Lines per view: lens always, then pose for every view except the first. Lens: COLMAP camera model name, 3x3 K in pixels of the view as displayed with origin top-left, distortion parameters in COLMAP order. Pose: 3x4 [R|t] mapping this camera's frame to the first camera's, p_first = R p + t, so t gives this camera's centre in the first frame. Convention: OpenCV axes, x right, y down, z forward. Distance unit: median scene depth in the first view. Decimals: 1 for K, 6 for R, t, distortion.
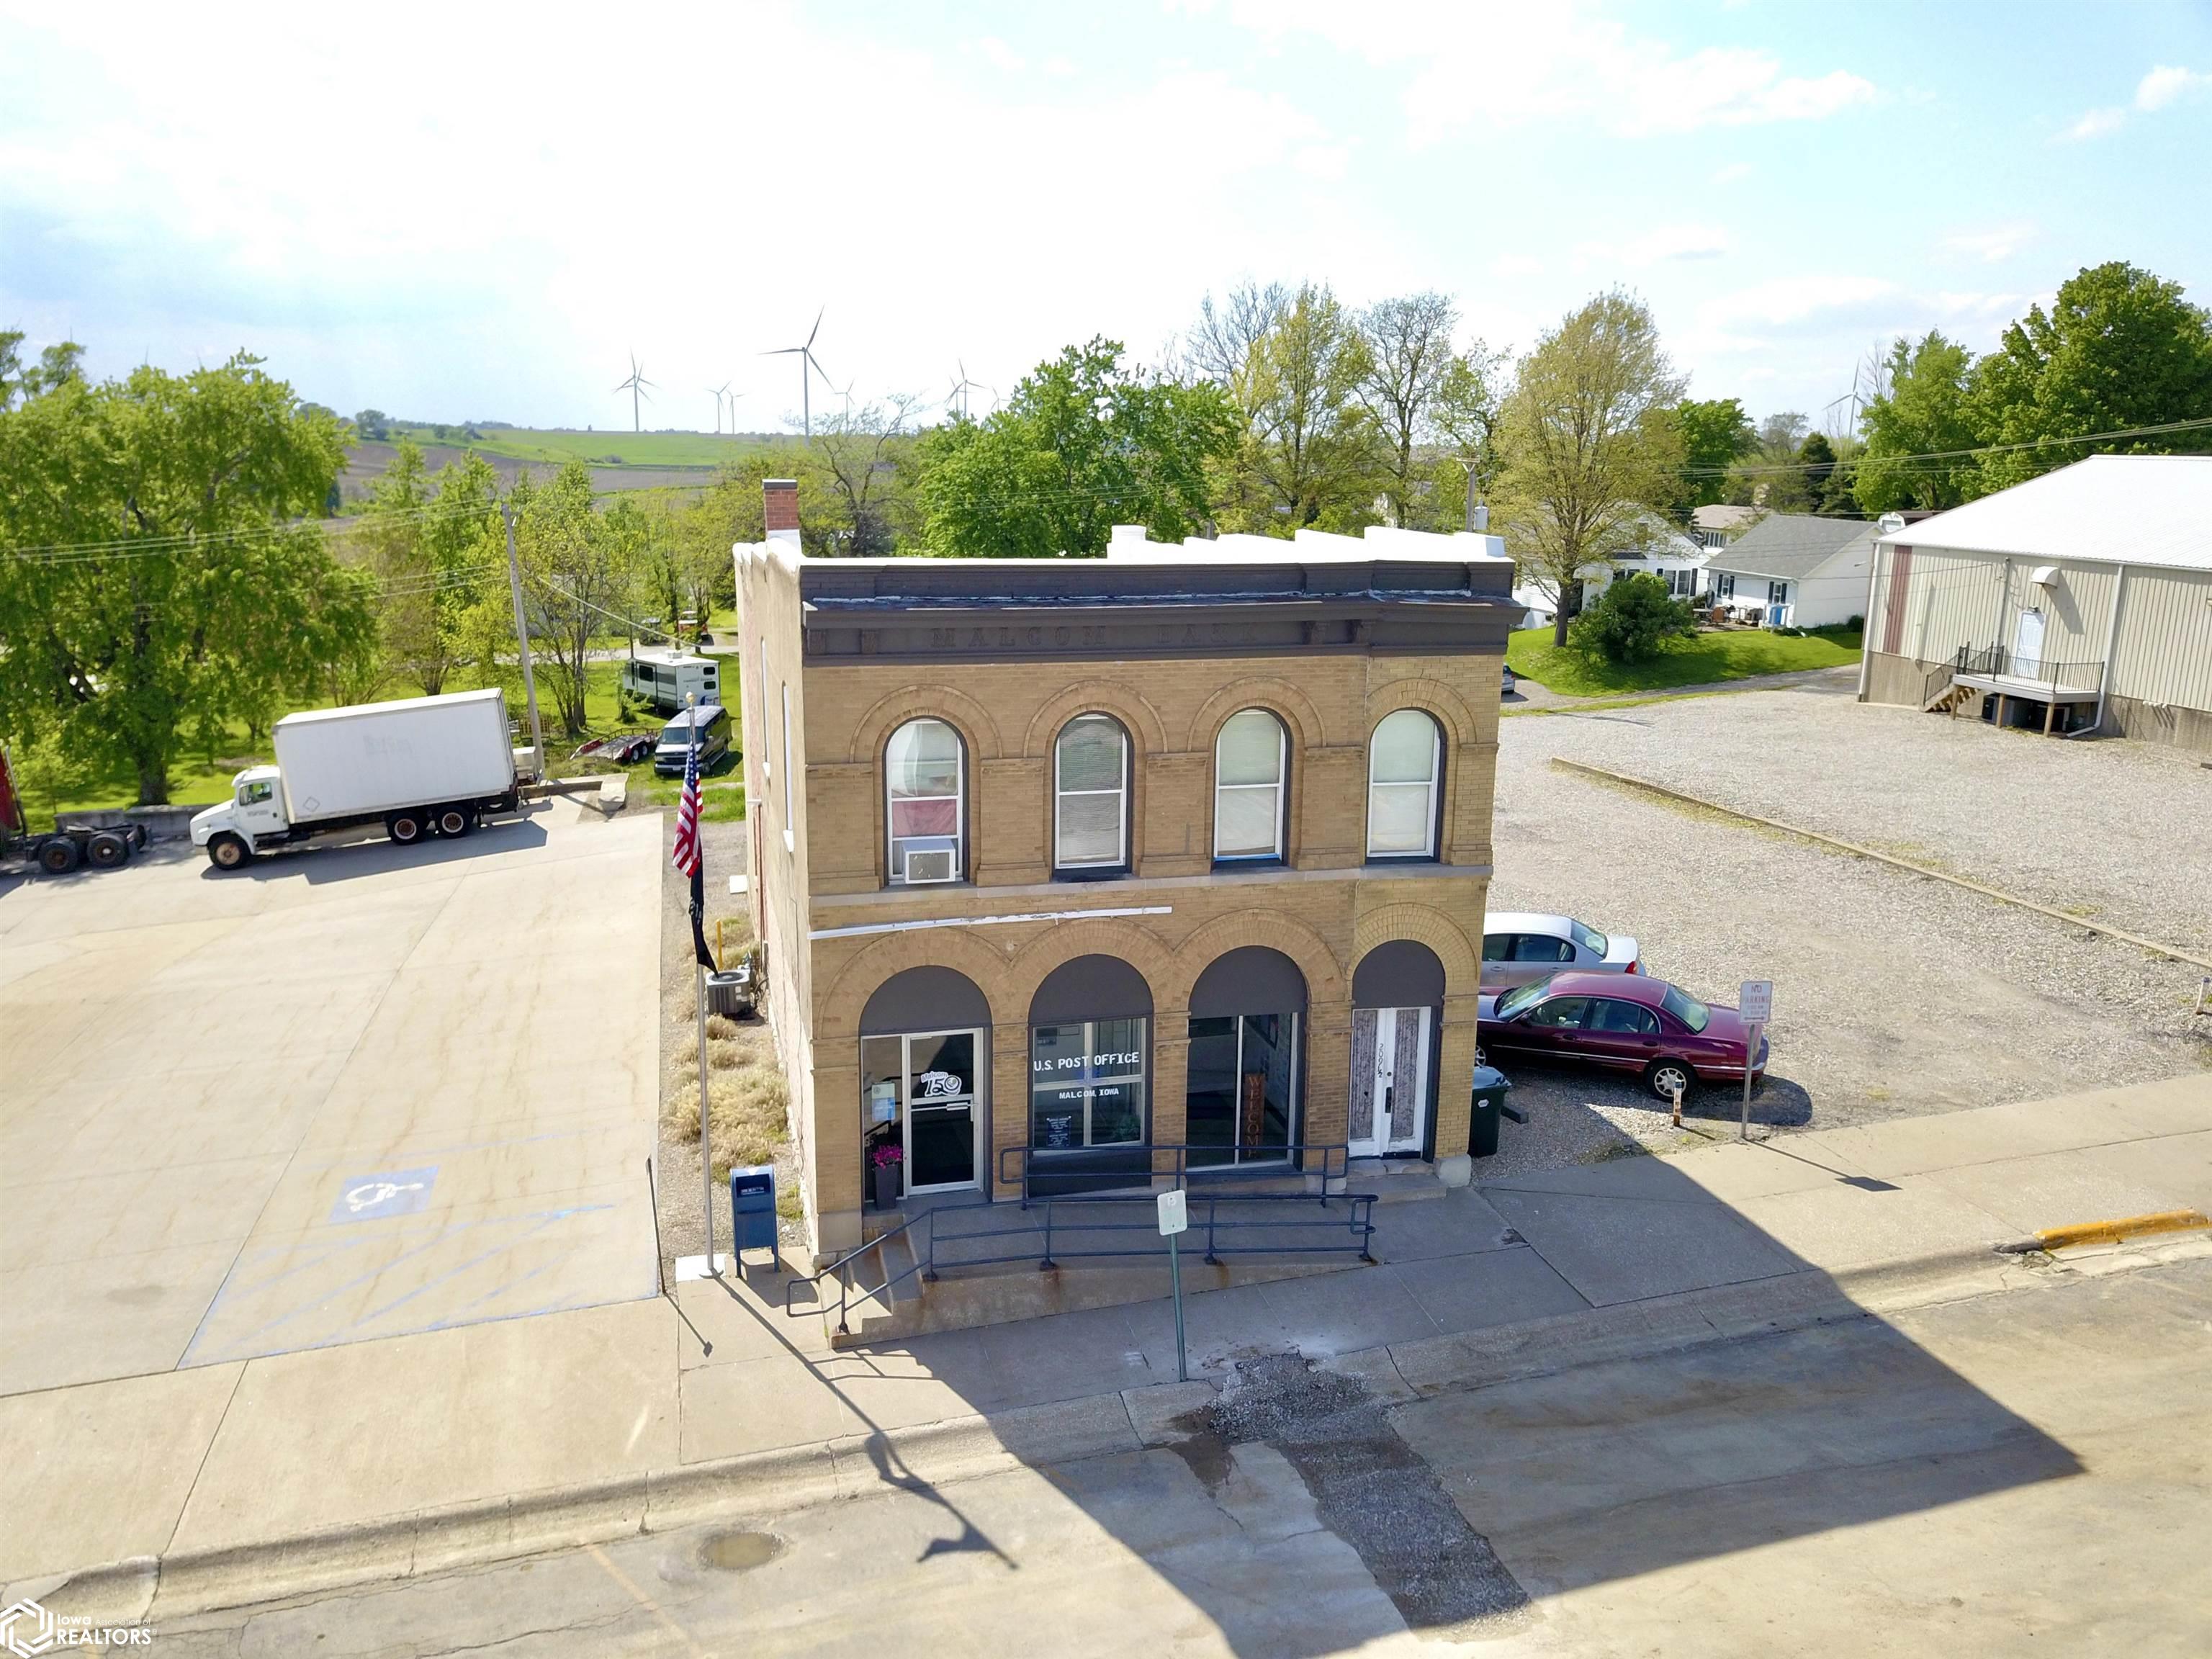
lens RADIAL K [[1698.1, 0, 1106.0], [0, 1698.1, 829.5], [0, 0, 1]] dist [0.041873, -0.070733]
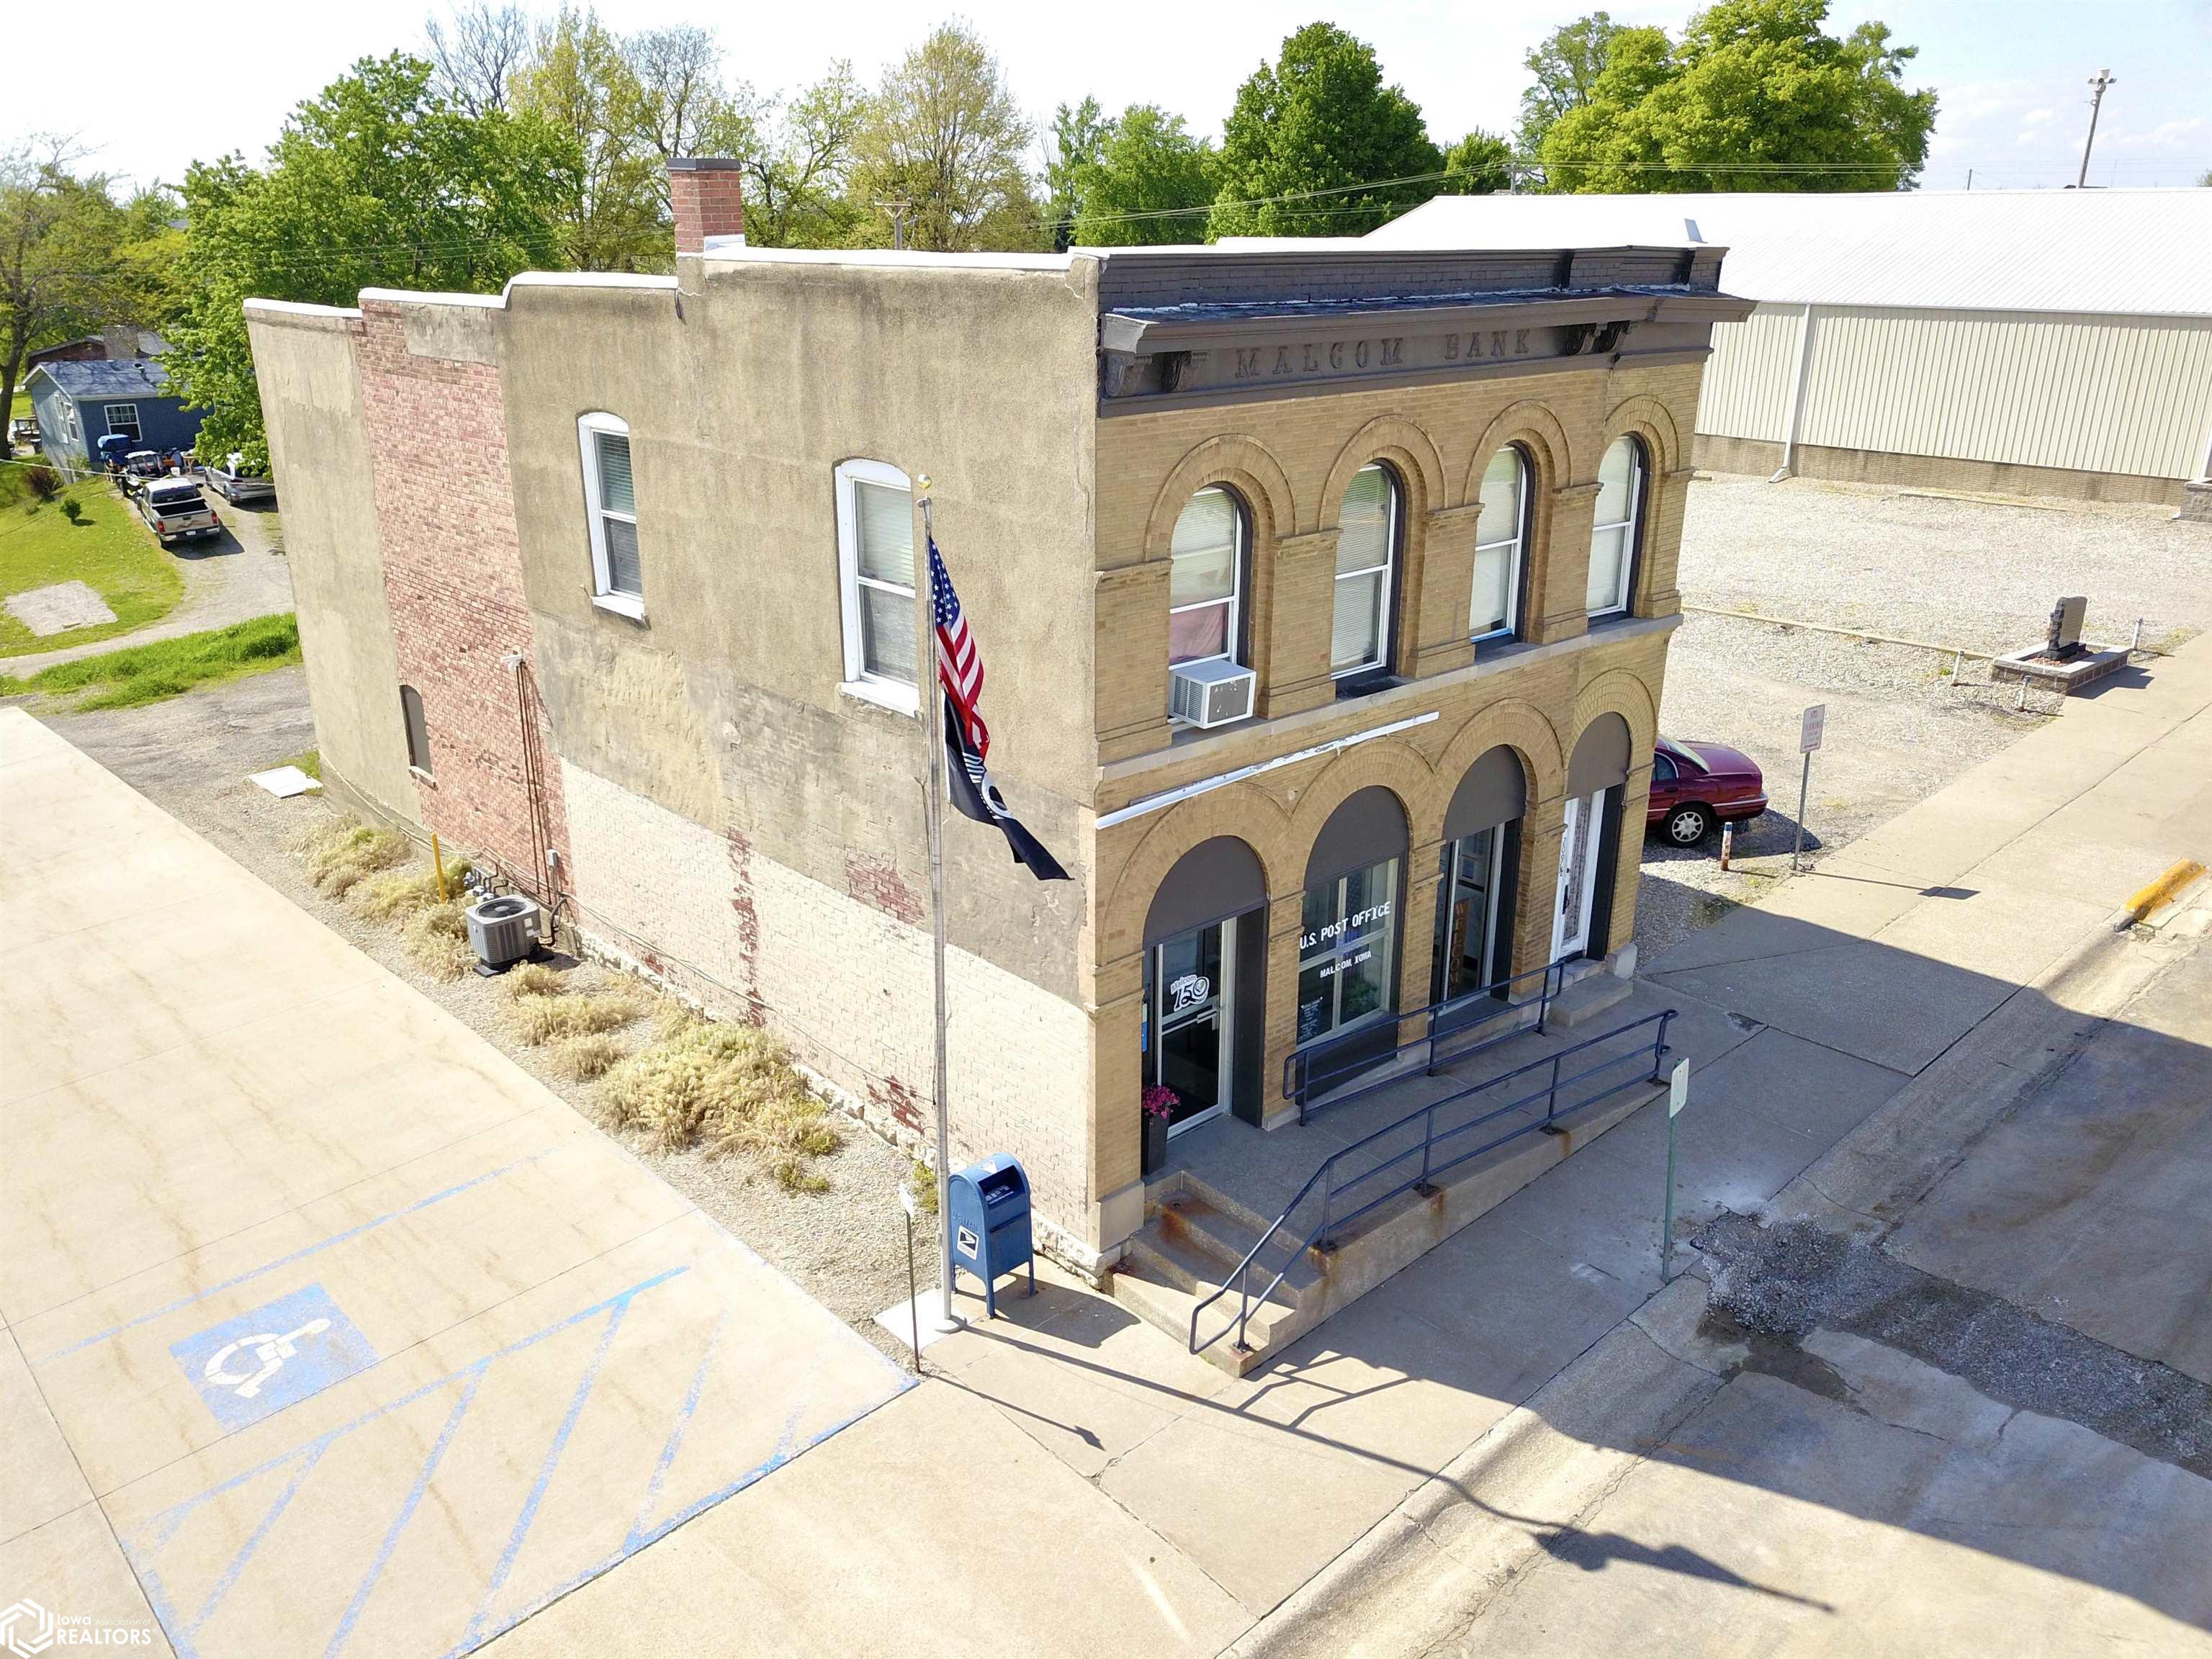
lens RADIAL K [[1678.1, 0, 1108.0], [0, 1678.1, 841.6], [0, 0, 1]] dist [0.006267, 0.000728]
pose [[0.879883, -0.172191, 0.442895, -0.440703], [0.112294, 0.980984, 0.158303, -0.034053], [-0.461731, -0.089553, 0.882488, 0.380183]]
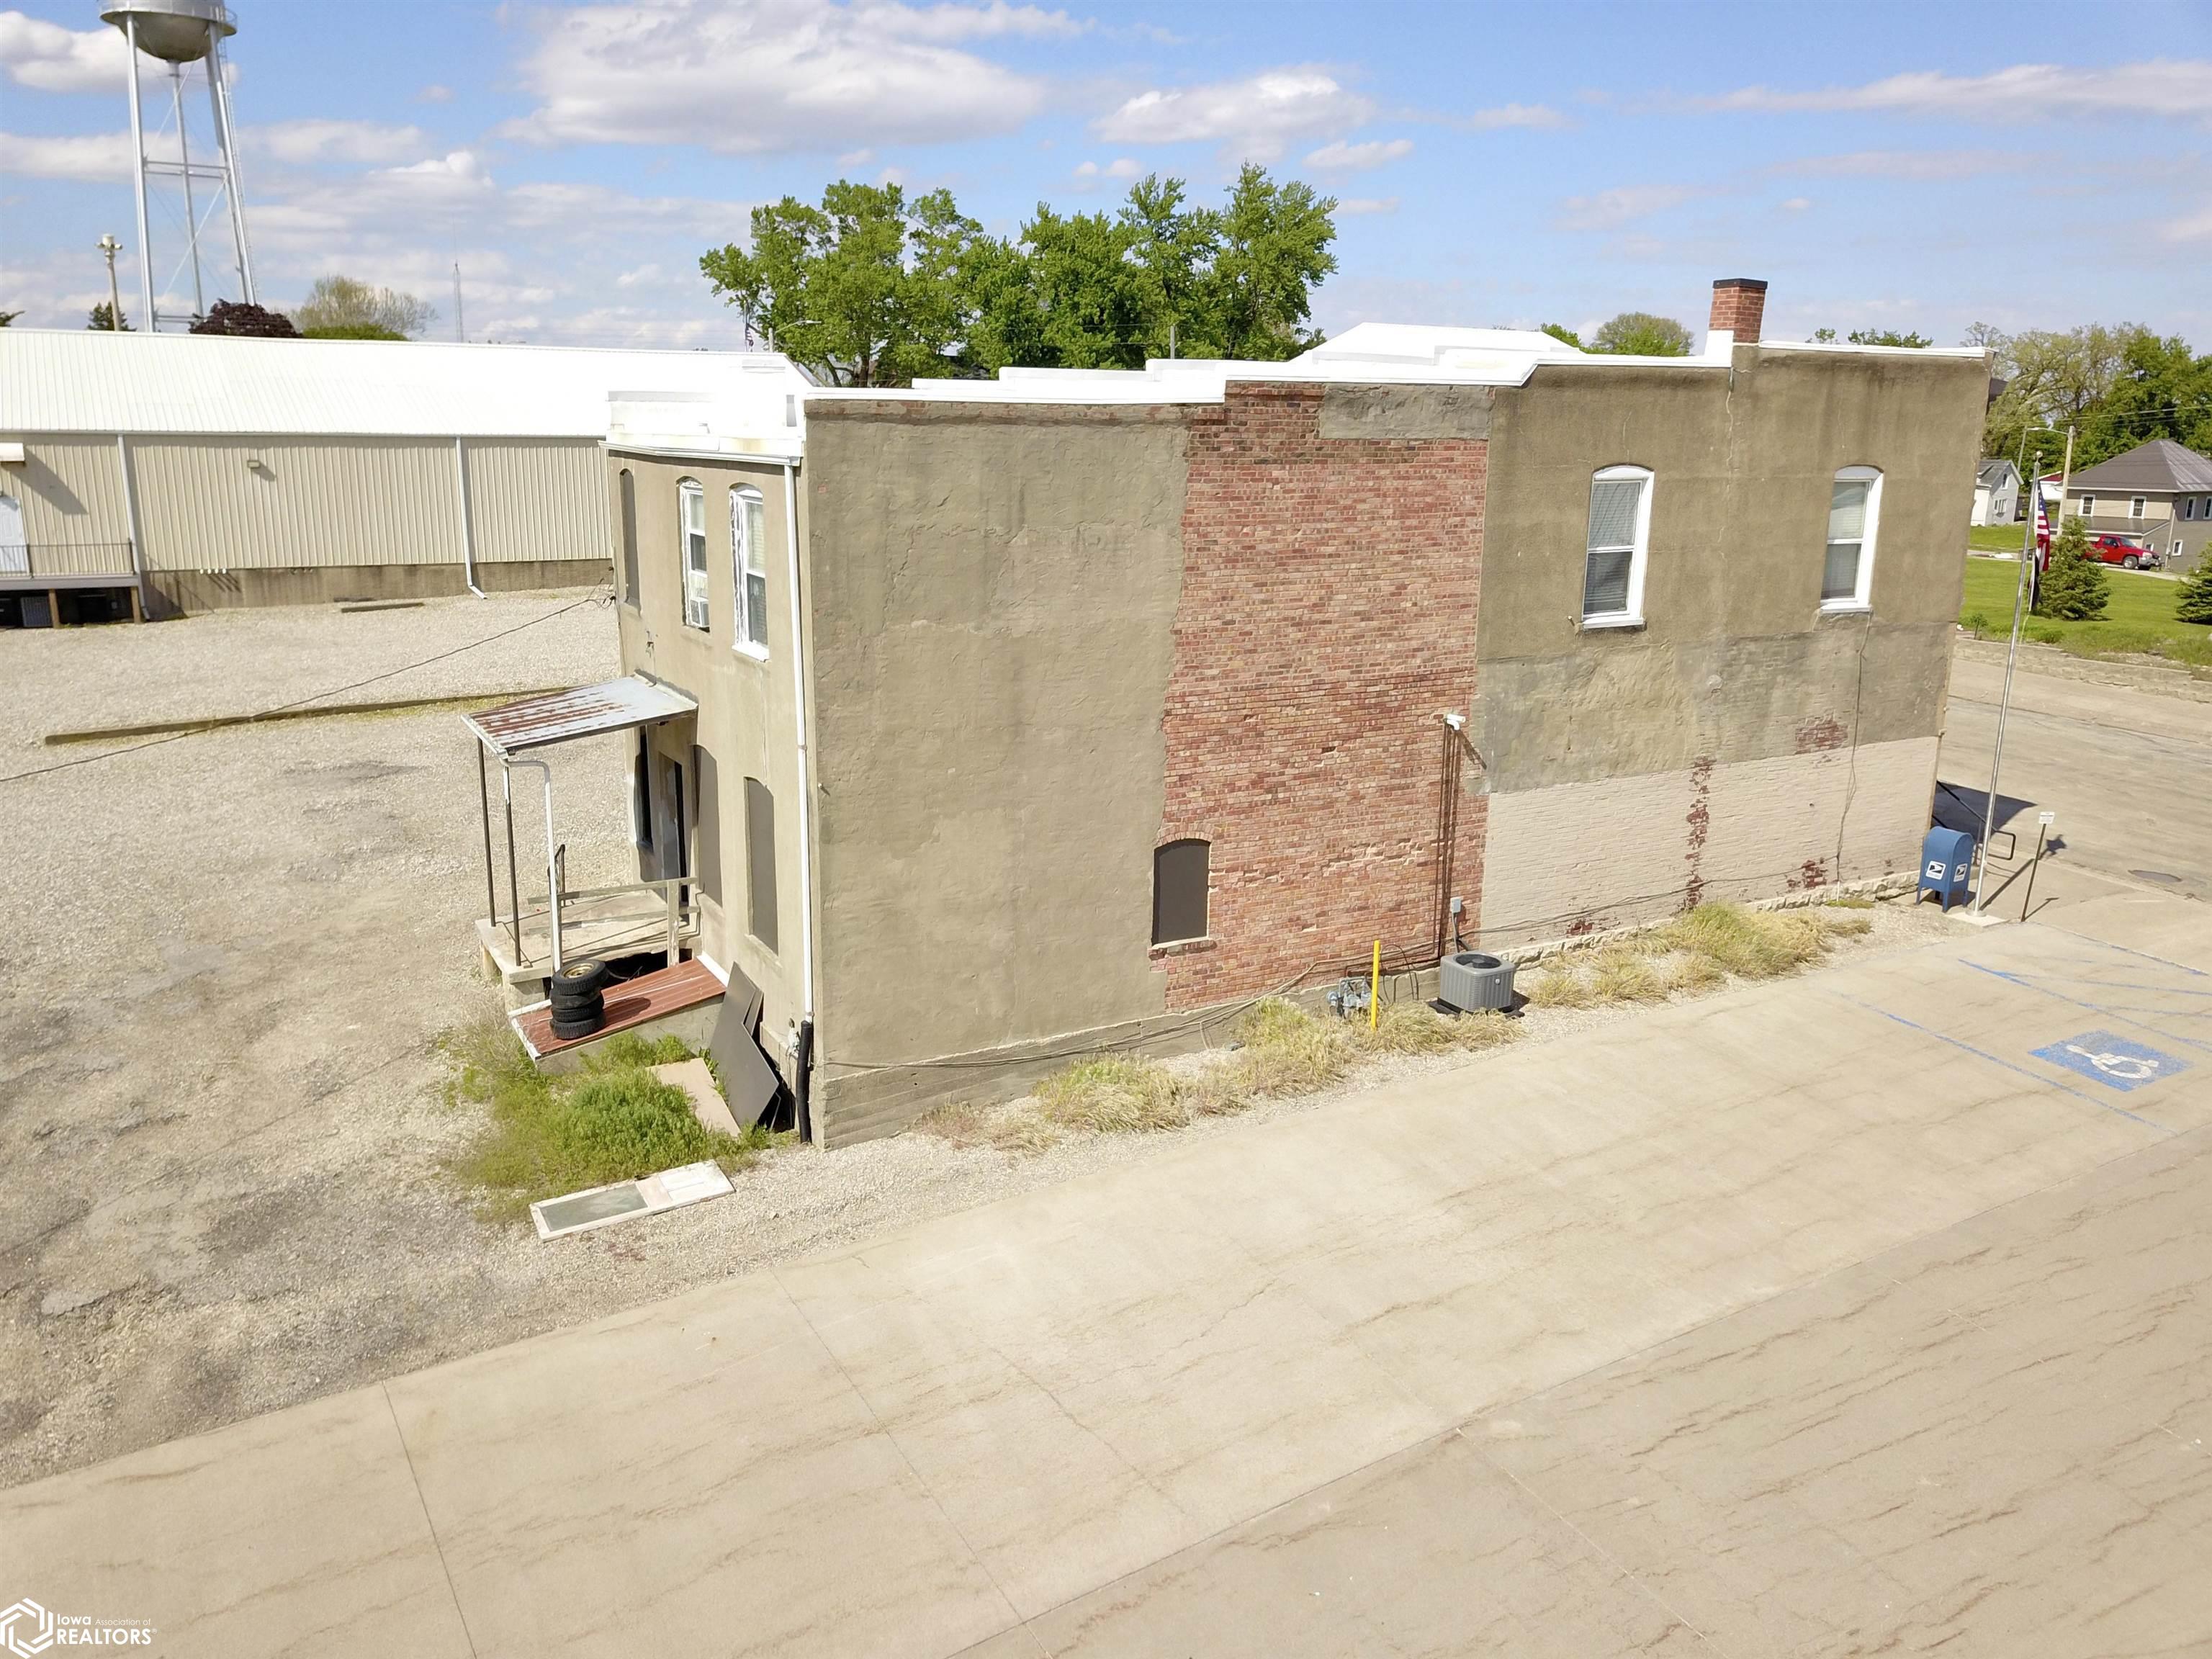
lens RADIAL K [[1678.1, 0, 1106.2], [0, 1678.1, 838.8], [0, 0, 1]] dist [0.030038, -0.069393]
pose [[-0.276847, -0.247479, 0.928499, -1.207997], [0.198078, 0.930817, 0.307157, -0.312599], [-0.940277, 0.268951, -0.208673, 1.857299]]
